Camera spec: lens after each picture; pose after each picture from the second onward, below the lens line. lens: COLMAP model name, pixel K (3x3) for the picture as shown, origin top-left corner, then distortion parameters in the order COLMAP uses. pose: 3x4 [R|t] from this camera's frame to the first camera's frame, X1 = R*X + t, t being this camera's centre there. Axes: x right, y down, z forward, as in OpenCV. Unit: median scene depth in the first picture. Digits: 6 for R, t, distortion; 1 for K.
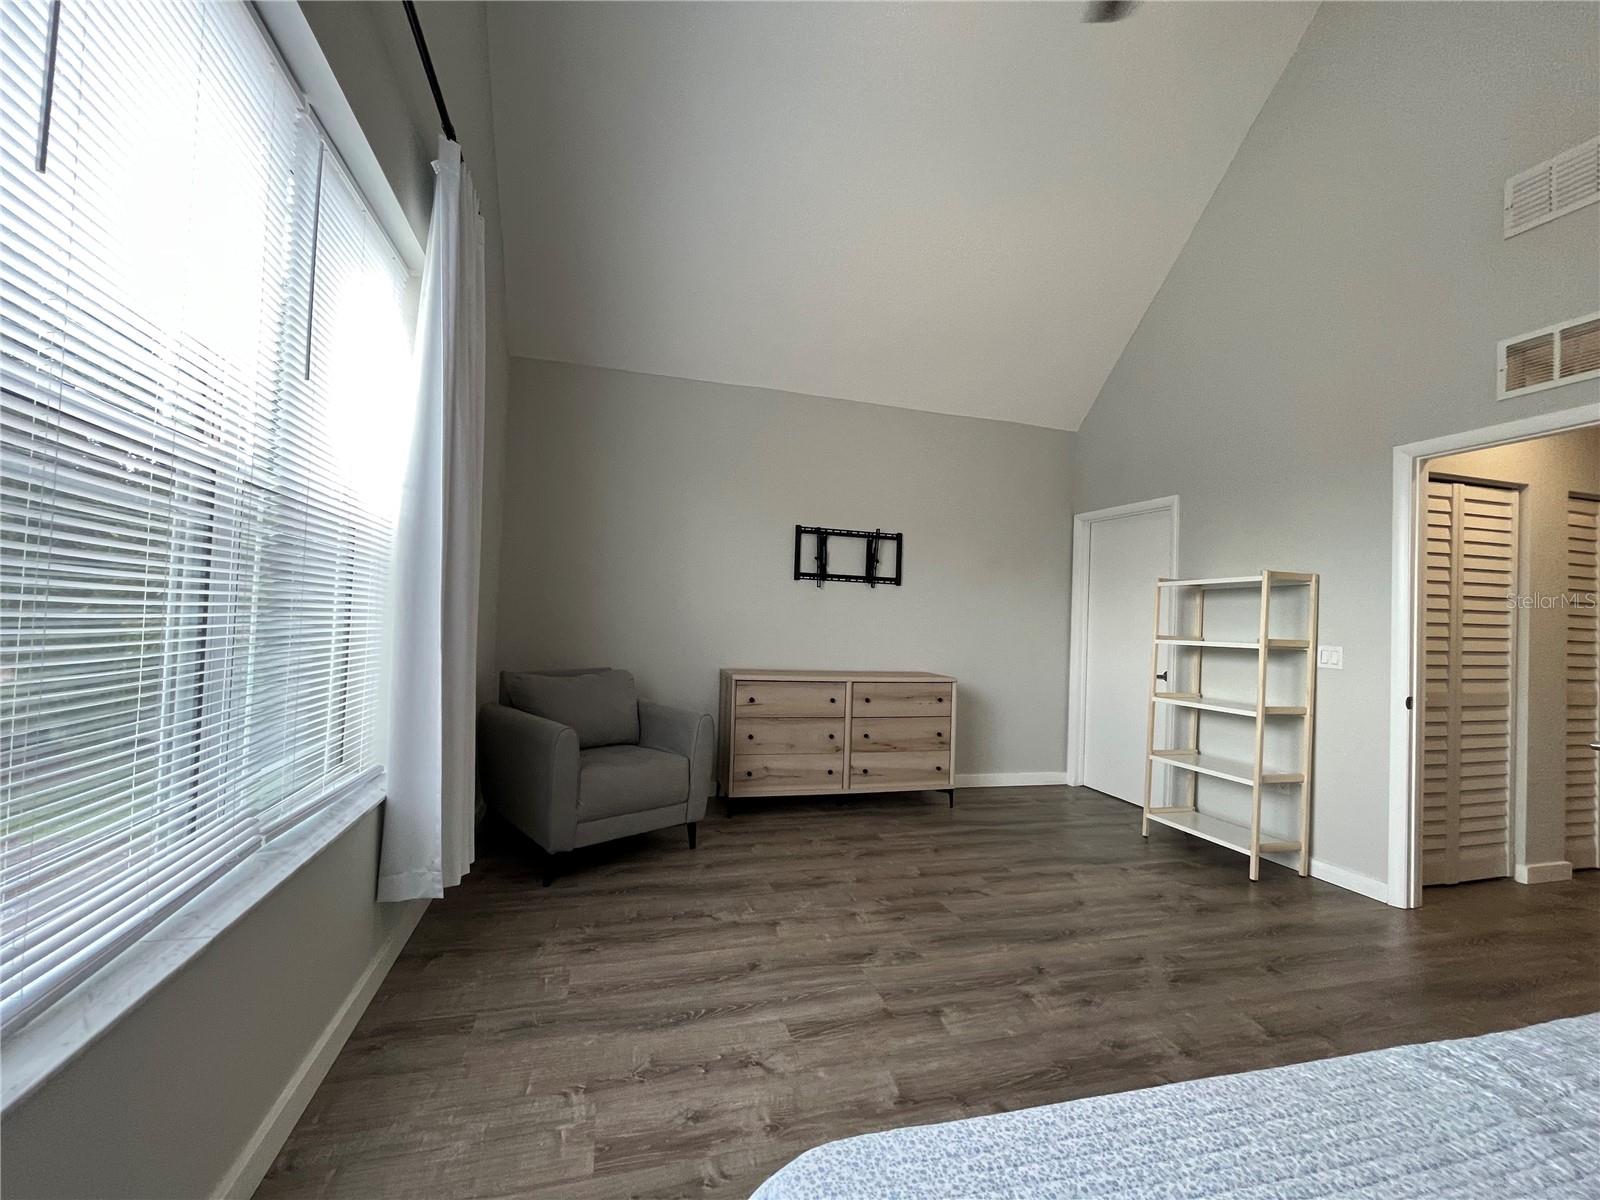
lens RADIAL K [[644.6, 0, 798.9], [0, 644.6, 597.6], [0, 0, 1]] dist [-0.003942, 0.000415]
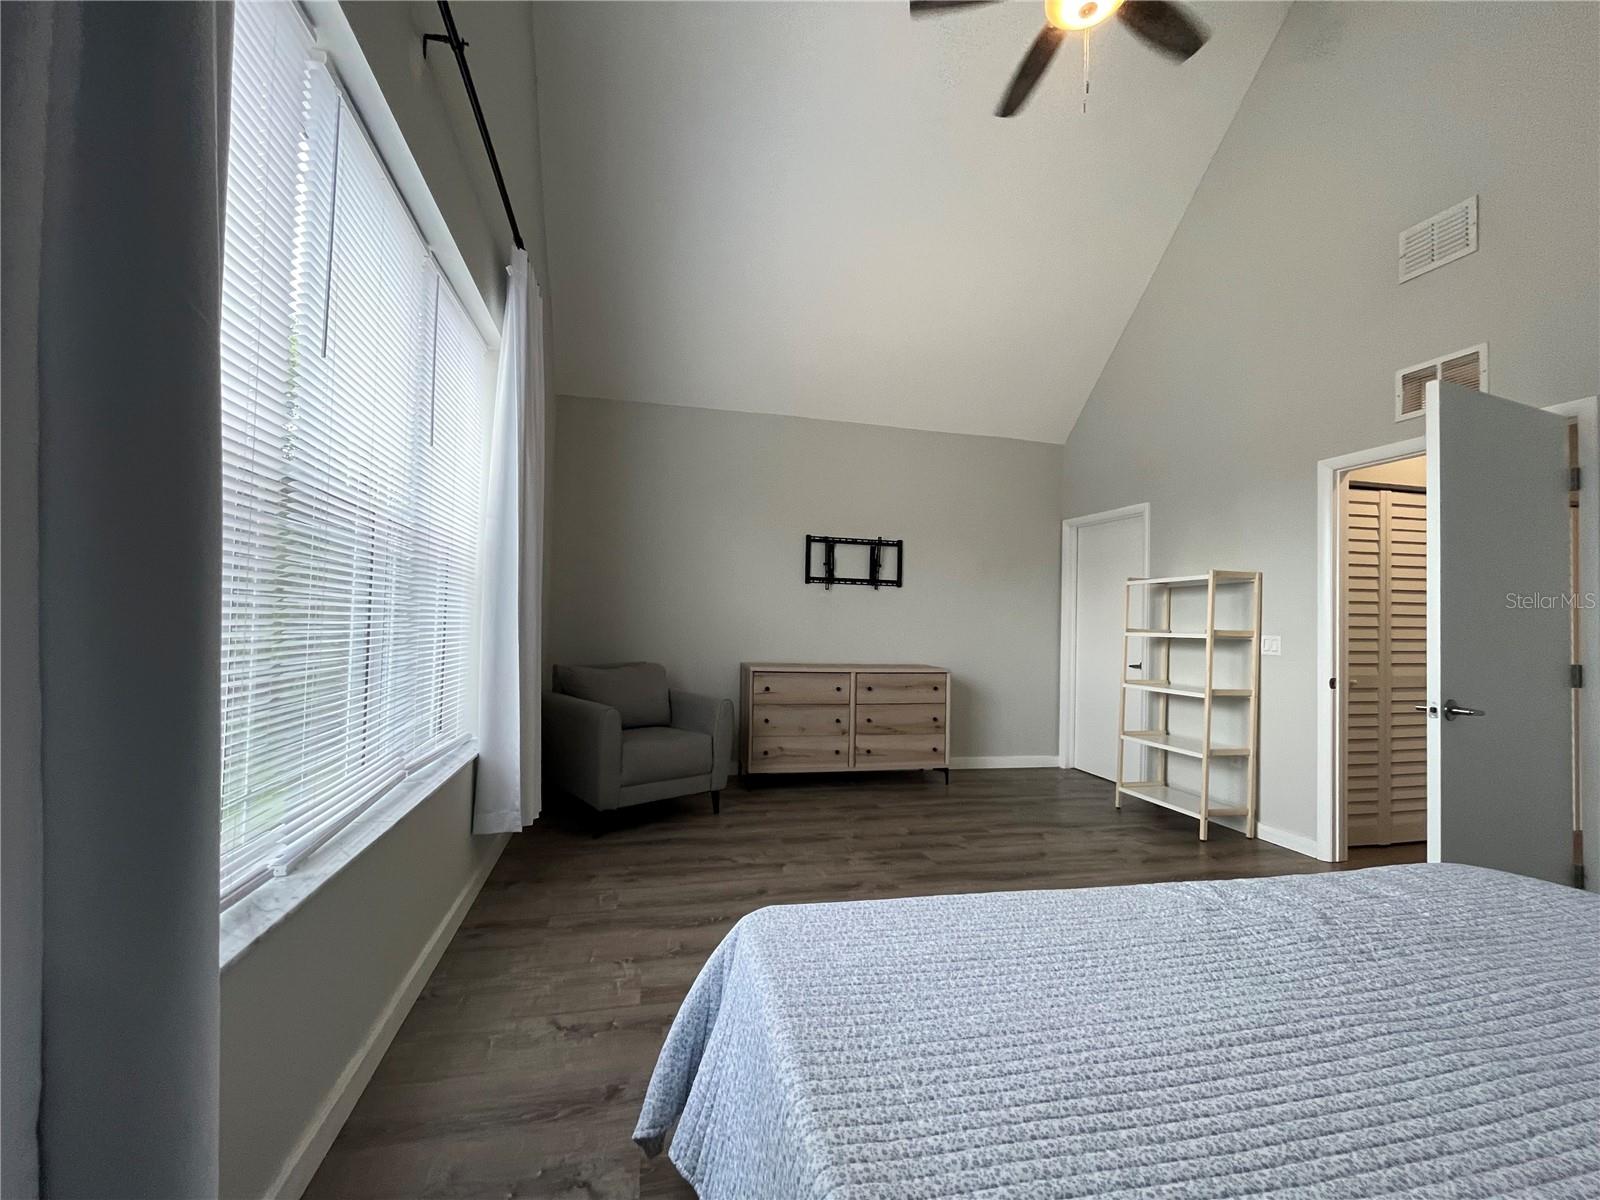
lens RADIAL K [[644.6, 0, 800.7], [0, 644.6, 600.5], [0, 0, 1]] dist [-0.003942, 0.000415]
pose [[0.998981, -0.012281, -0.043423, 0.051929], [0.012296, 0.999924, 0.000090, 0.003784], [0.043418, -0.000624, 0.999057, -0.198484]]
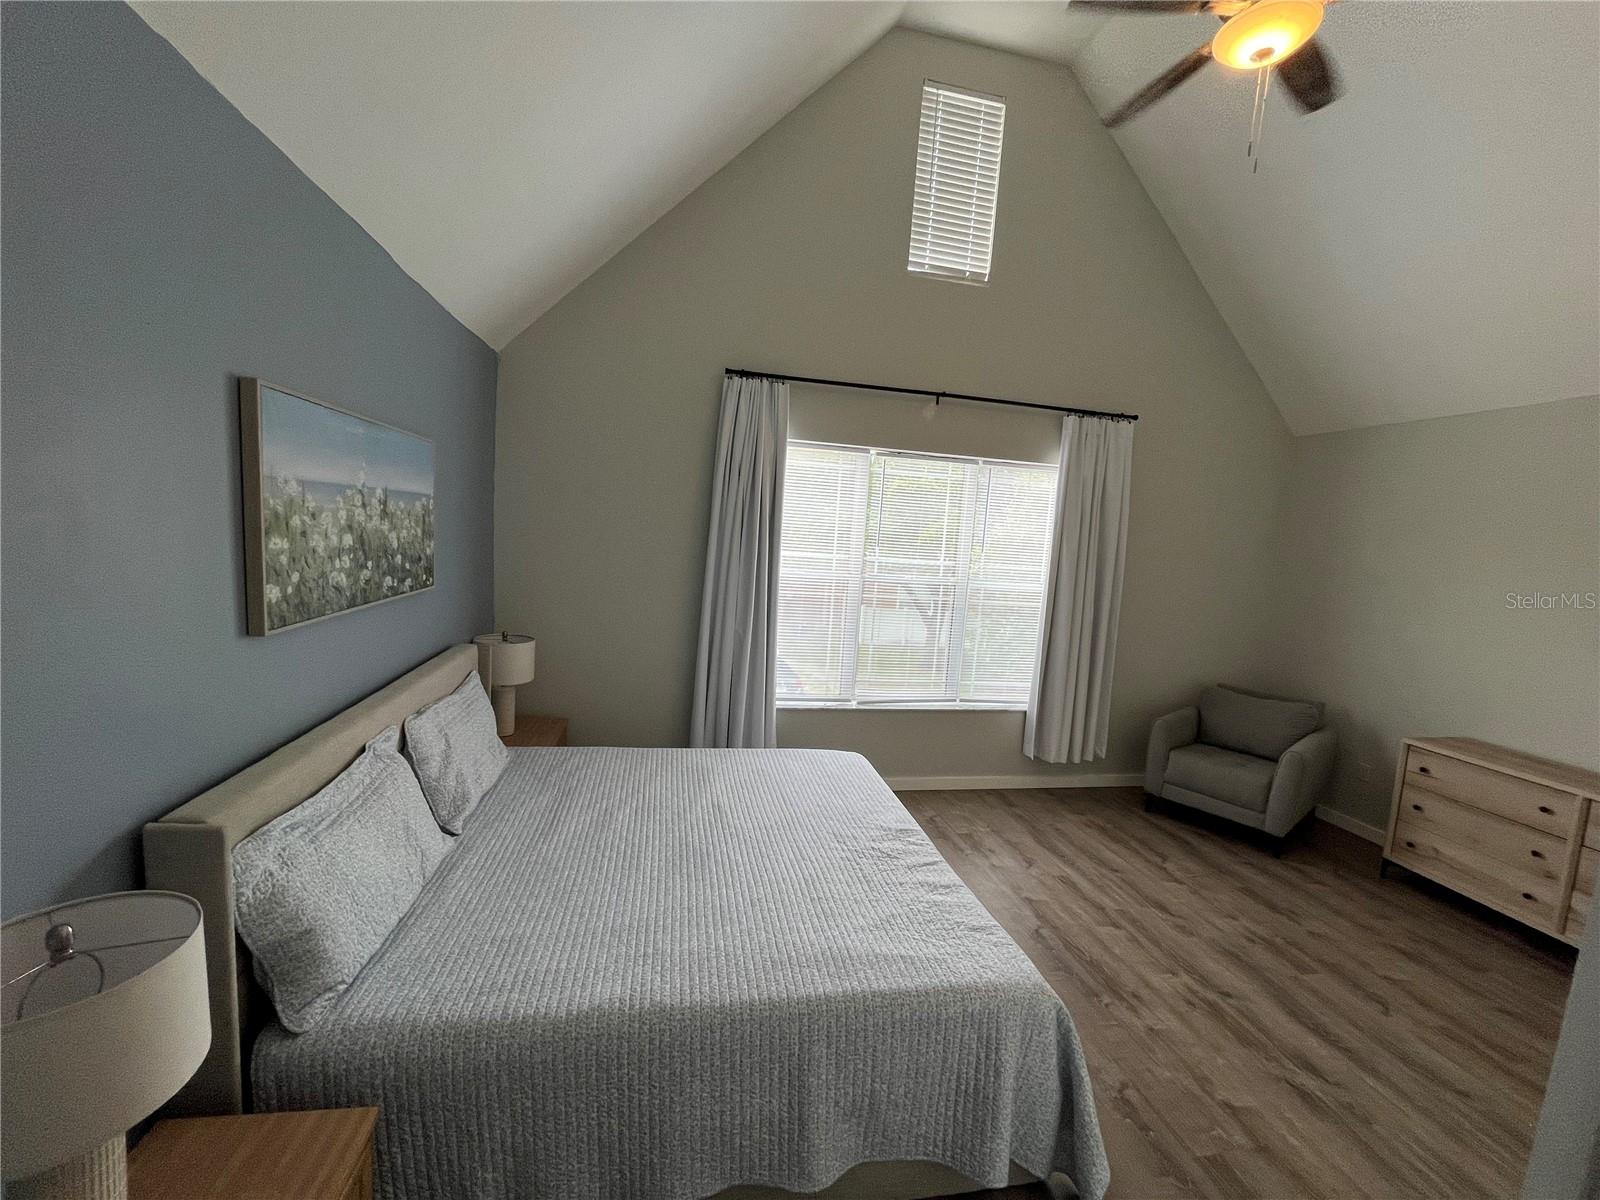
lens RADIAL K [[644.6, 0, 793.3], [0, 644.6, 601.2], [0, 0, 1]] dist [-0.003942, 0.000415]
pose [[-0.070471, 0.065419, -0.995366, 1.248013], [-0.038584, 0.996922, 0.068253, -0.155521], [0.996767, 0.043215, -0.067730, 0.201627]]
